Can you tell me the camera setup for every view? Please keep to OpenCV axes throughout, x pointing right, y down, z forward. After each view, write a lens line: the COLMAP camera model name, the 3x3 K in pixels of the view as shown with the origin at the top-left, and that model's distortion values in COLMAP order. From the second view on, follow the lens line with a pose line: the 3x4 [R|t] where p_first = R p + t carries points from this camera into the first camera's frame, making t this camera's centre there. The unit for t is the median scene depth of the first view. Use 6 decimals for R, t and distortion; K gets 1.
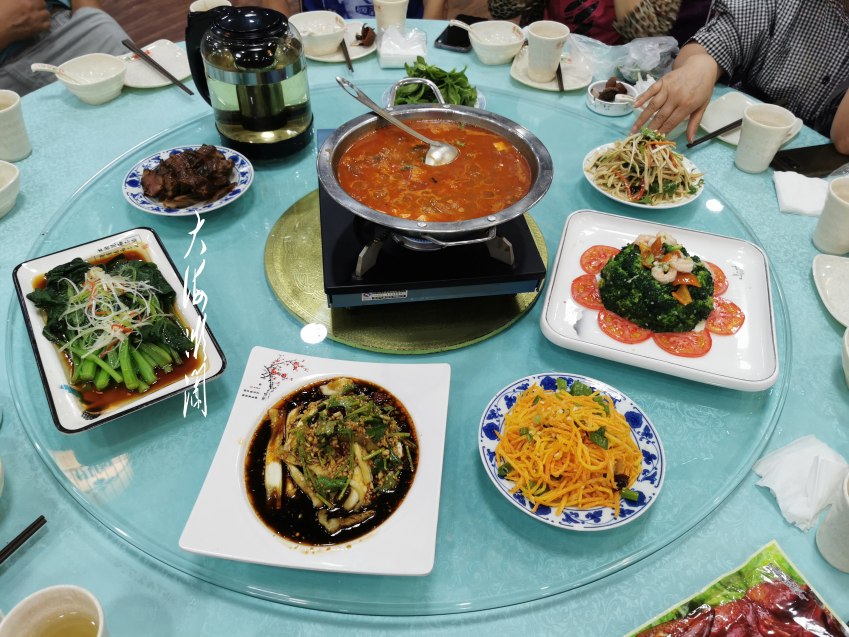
lens RADIAL K [[682.2, 0, 424.5], [0, 682.2, 318.5], [0, 0, 1]] dist [-0.006739, 0.000827]
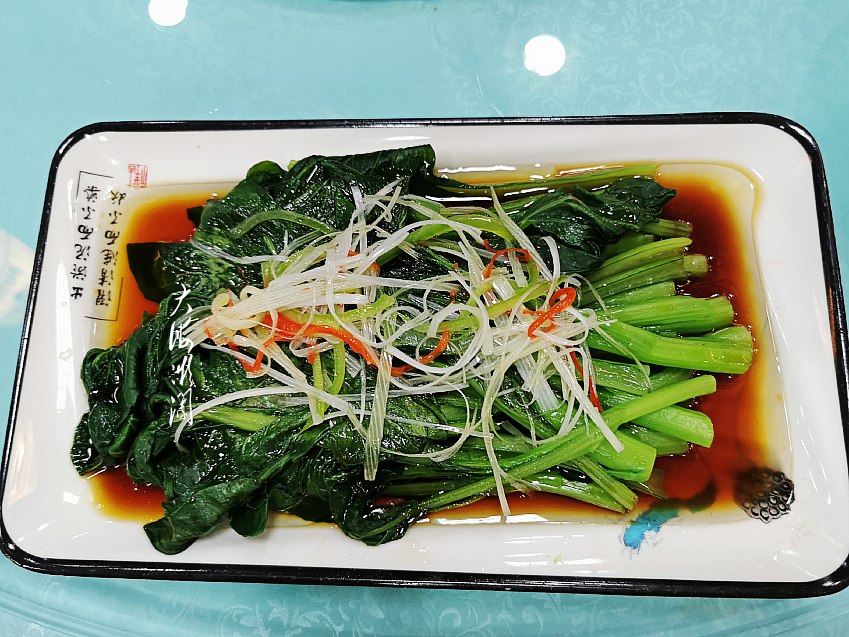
lens RADIAL K [[682.2, 0, 424.5], [0, 682.2, 318.5], [0, 0, 1]] dist [-0.006739, 0.000827]
pose [[0.546817, -0.818895, 0.174361, -0.589480], [0.634906, 0.541328, 0.551233, -0.212833], [-0.545789, -0.190721, 0.815929, 0.857662]]
